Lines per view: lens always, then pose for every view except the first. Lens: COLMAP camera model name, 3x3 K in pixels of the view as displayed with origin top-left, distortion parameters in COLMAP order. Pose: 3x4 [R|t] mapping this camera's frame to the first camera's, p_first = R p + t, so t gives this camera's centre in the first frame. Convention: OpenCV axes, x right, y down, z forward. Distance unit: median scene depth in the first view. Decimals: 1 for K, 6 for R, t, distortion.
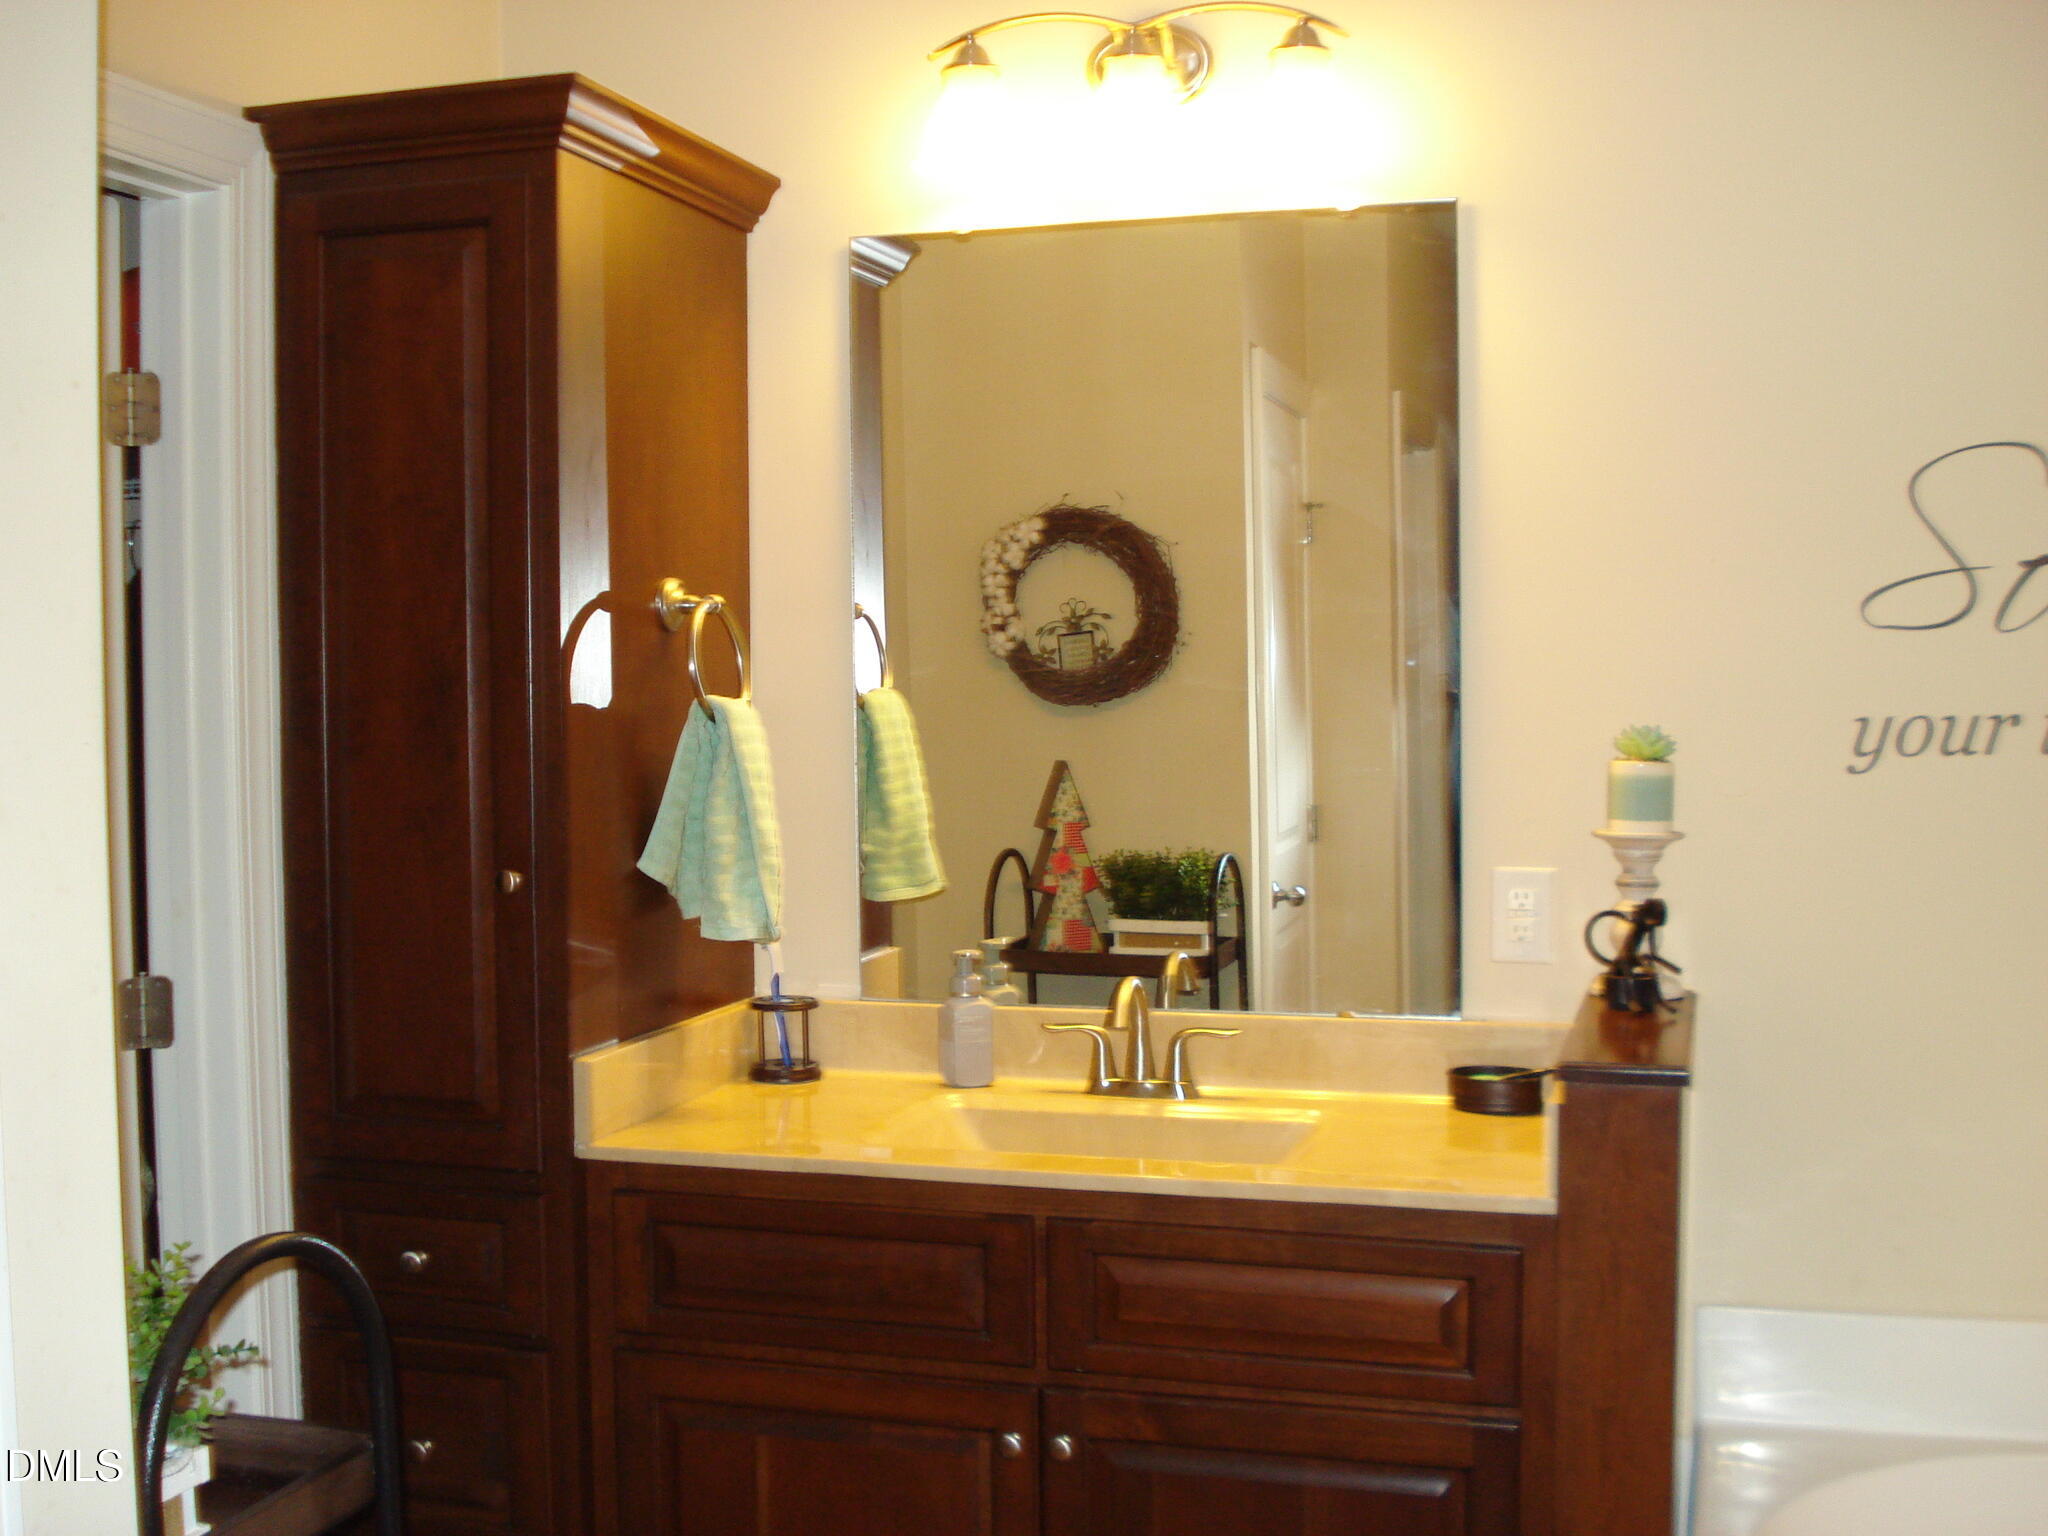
lens RADIAL K [[2277.4, 0, 1016.8], [0, 2277.4, 743.4], [0, 0, 1]] dist [-0.074553, -0.108503]
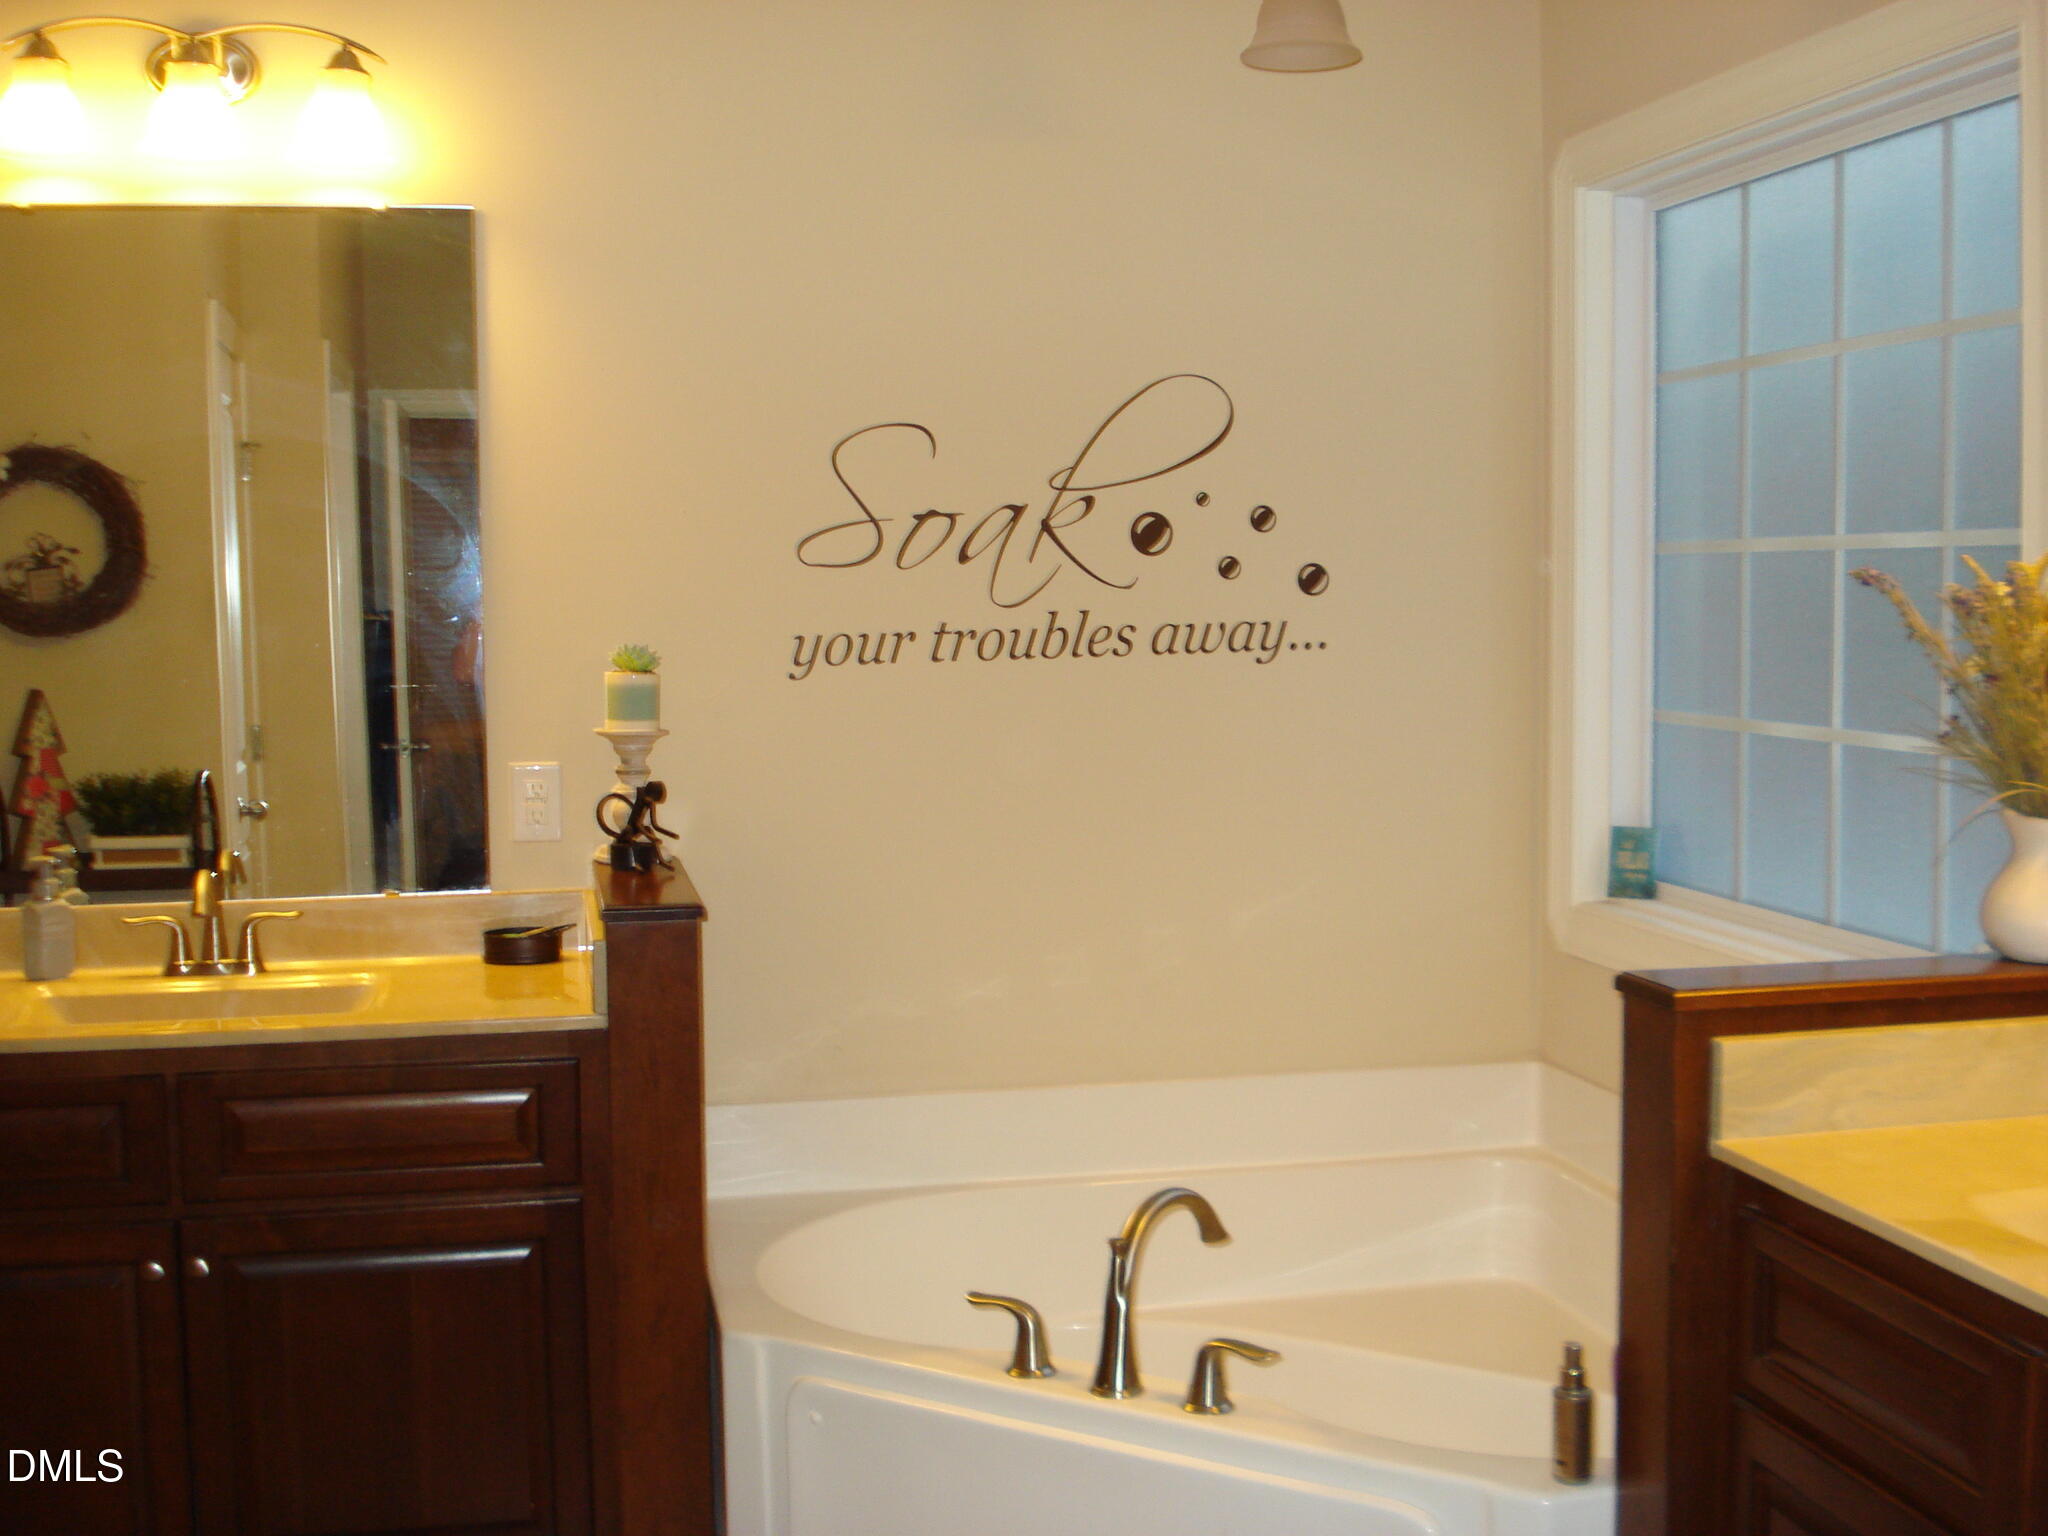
lens RADIAL K [[2277.4, 0, 1016.8], [0, 2277.4, 743.4], [0, 0, 1]] dist [-0.074553, -0.108503]
pose [[0.871122, -0.034671, 0.489840, -0.152077], [0.018418, 0.999109, 0.037963, 0.002837], [-0.490720, -0.024049, 0.870985, -0.191931]]
